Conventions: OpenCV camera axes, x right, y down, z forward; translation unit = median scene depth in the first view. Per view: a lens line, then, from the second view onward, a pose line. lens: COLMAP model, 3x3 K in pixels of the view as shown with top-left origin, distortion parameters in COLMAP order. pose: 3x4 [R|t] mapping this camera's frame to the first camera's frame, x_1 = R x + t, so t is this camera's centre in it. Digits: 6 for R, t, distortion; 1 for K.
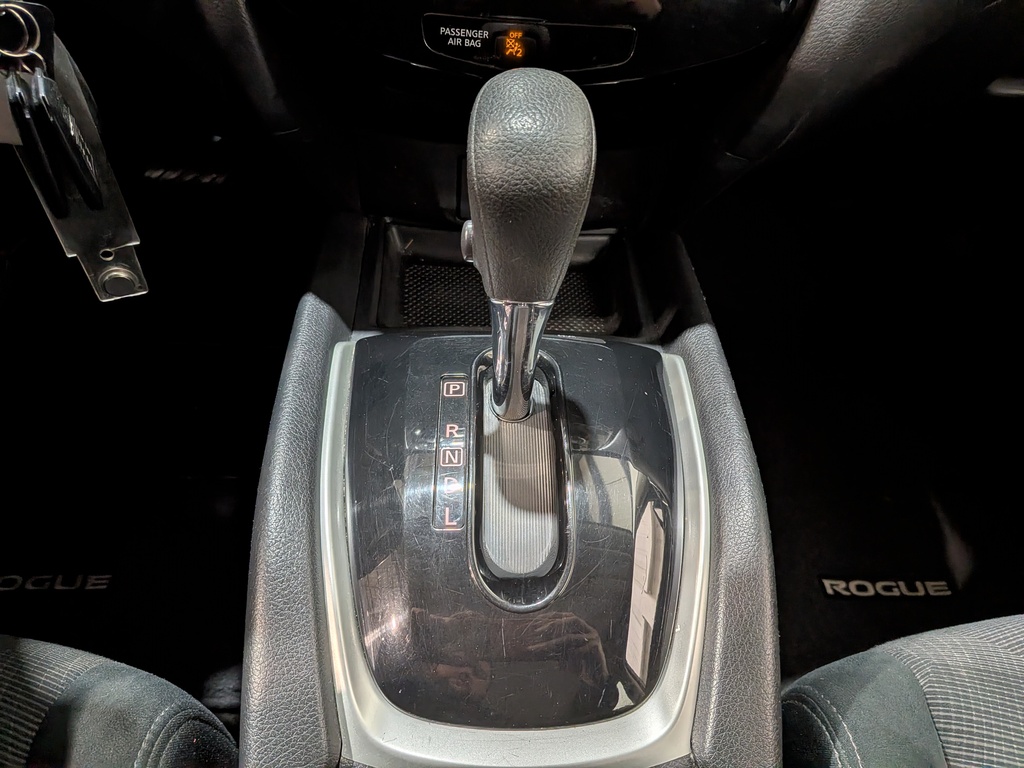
lens RADIAL K [[756.3, 0, 532.5], [0, 756.3, 423.6], [0, 0, 1]] dist [-0.003987, -0.003020]
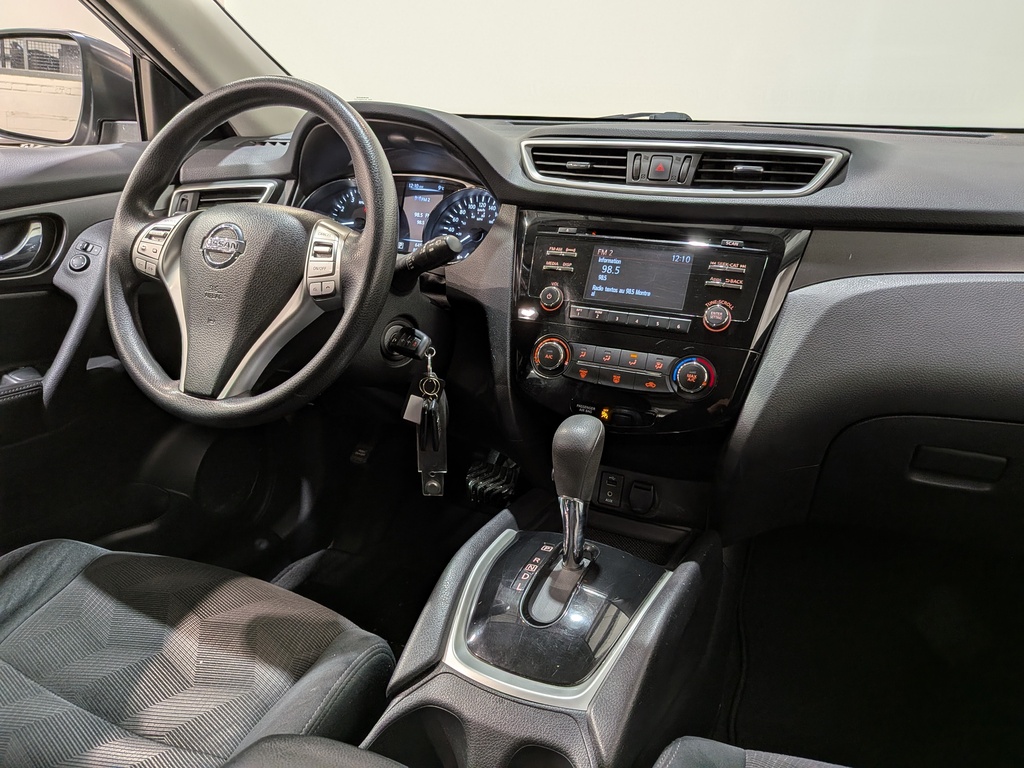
lens RADIAL K [[732.6, 0, 512.0], [0, 732.6, 384.0], [0, 0, 1]] dist [0.103480, -0.166591]
pose [[0.894217, 0.083747, -0.439731, 0.727582], [-0.311000, 0.822771, -0.475738, 0.628097], [0.321956, 0.562170, 0.761781, -0.937546]]
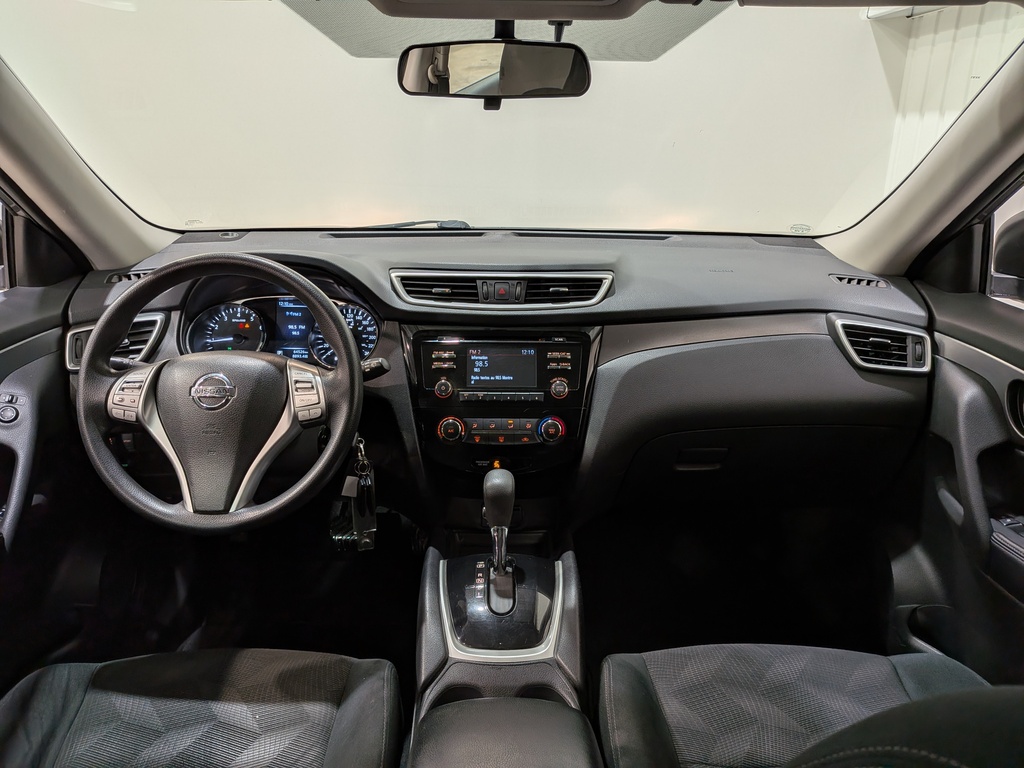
lens RADIAL K [[727.4, 0, 509.7], [0, 727.4, 389.5], [0, 0, 1]] dist [0.075220, -0.128495]
pose [[0.996840, -0.067183, -0.042386, 0.198845], [0.033130, 0.836584, -0.546836, 1.037348], [0.072197, 0.543704, 0.836166, -1.972160]]
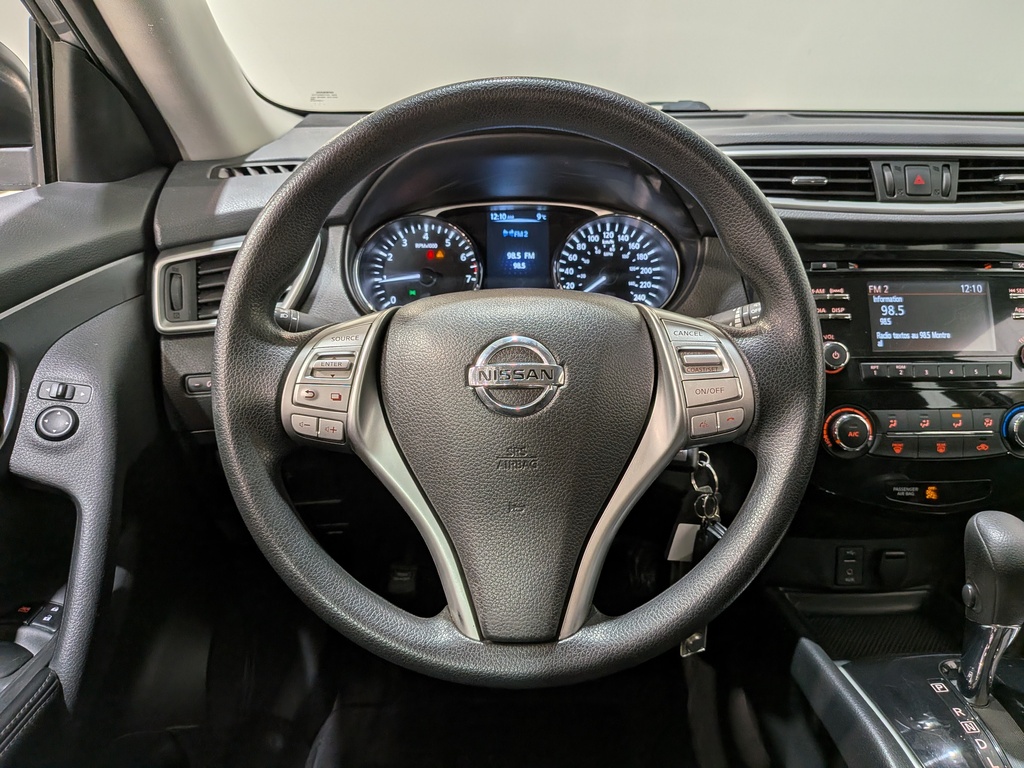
lens RADIAL K [[735.4, 0, 526.5], [0, 735.4, 372.2], [0, 0, 1]] dist [0.085637, -0.165047]
pose [[0.995885, -0.078834, -0.044709, -0.929242], [0.044506, 0.855142, -0.516480, 0.167798], [0.078949, 0.512365, 0.855131, -0.850527]]
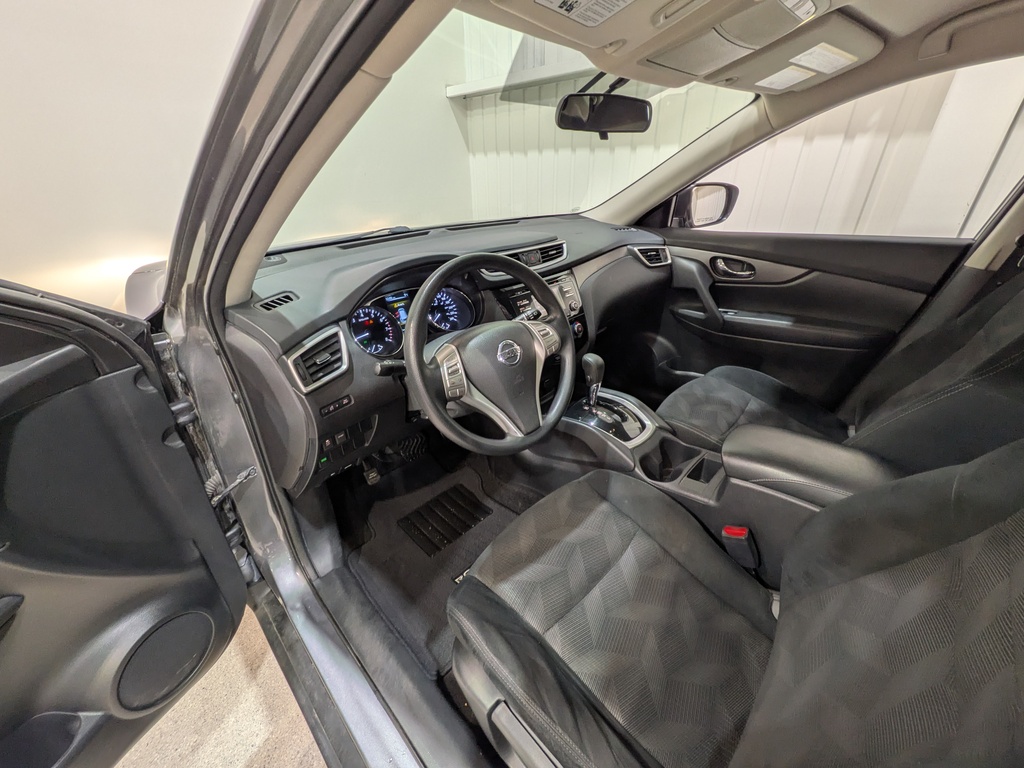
lens RADIAL K [[397.0, 0, 512.4], [0, 397.0, 378.4], [0, 0, 1]] dist [-0.014107, -0.000008]
pose [[0.736571, -0.406128, 0.540854, -2.136484], [0.584073, 0.785166, -0.205848, 0.065758], [-0.341059, 0.467520, 0.815539, -1.406083]]
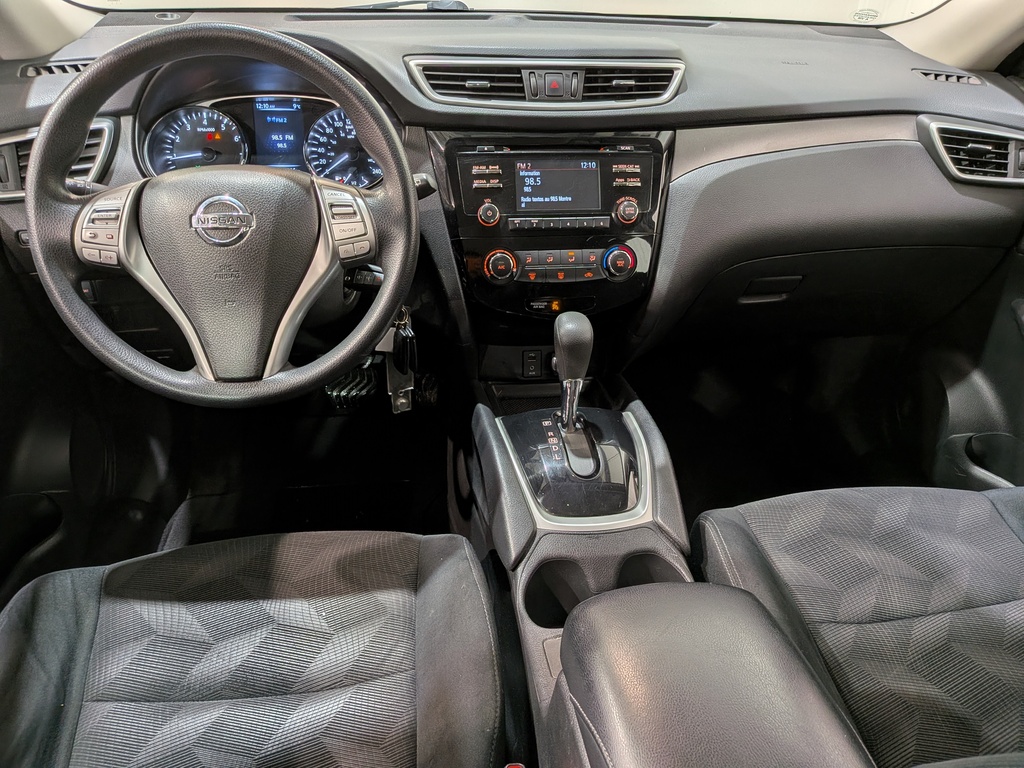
lens RADIAL K [[727.4, 0, 509.7], [0, 727.4, 389.5], [0, 0, 1]] dist [0.075220, -0.128495]
pose [[0.993235, -0.104211, 0.051220, -0.373582], [0.115432, 0.934004, -0.338102, 0.732037], [-0.012605, 0.341727, 0.939715, -1.530443]]
